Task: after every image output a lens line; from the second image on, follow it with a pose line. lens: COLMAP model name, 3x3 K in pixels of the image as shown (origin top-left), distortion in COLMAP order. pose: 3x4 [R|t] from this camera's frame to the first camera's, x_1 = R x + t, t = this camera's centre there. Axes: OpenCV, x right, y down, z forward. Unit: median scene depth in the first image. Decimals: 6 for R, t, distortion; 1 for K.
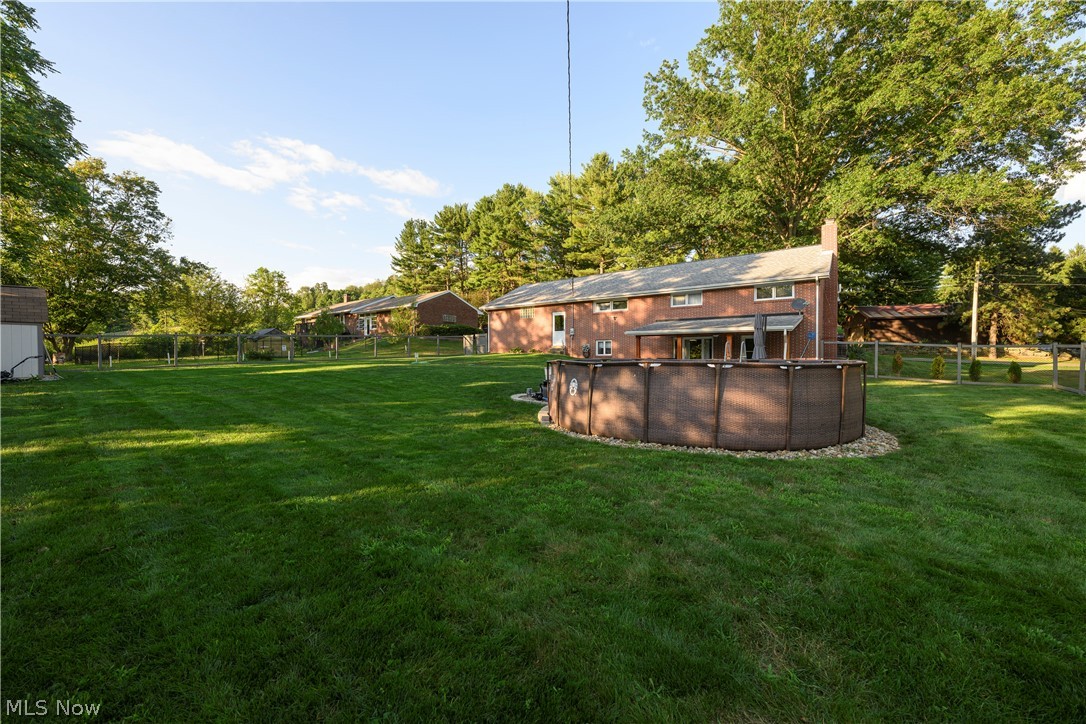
lens RADIAL K [[428.5, 0, 542.6], [0, 428.5, 356.7], [0, 0, 1]] dist [-0.001315, -0.001030]
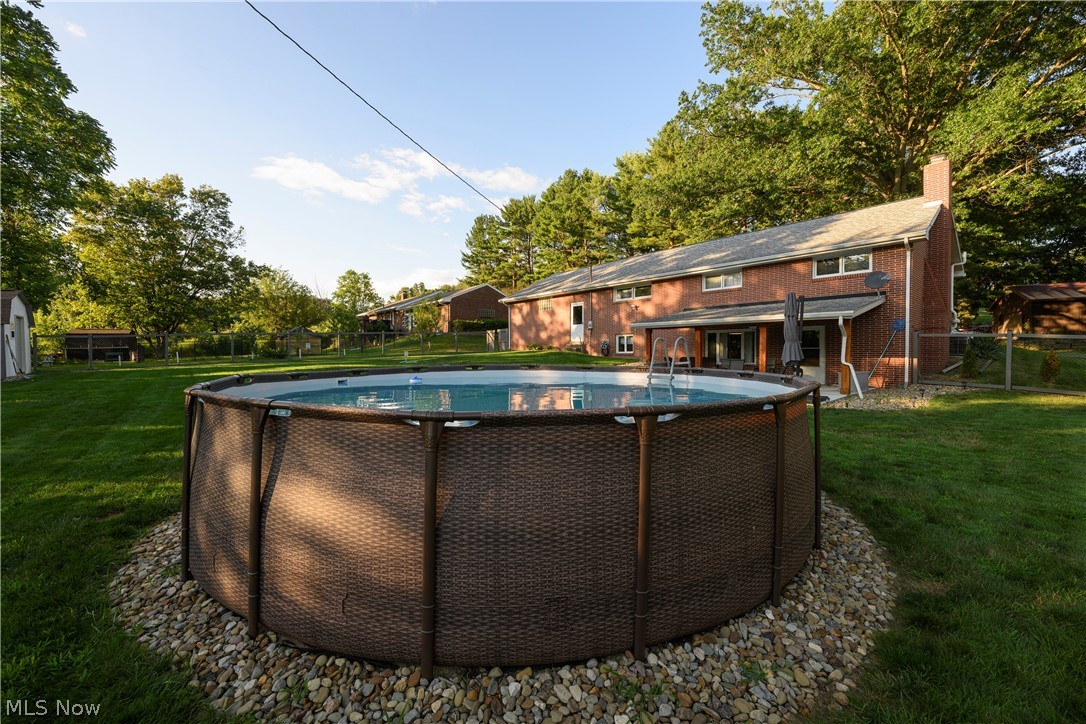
lens RADIAL K [[428.5, 0, 540.7], [0, 428.5, 357.0], [0, 0, 1]] dist [-0.001315, -0.001030]
pose [[0.976251, 0.000369, -0.216644, 0.131994], [0.002583, 0.999908, 0.013342, -0.005453], [0.216629, -0.013585, 0.976159, 0.126240]]
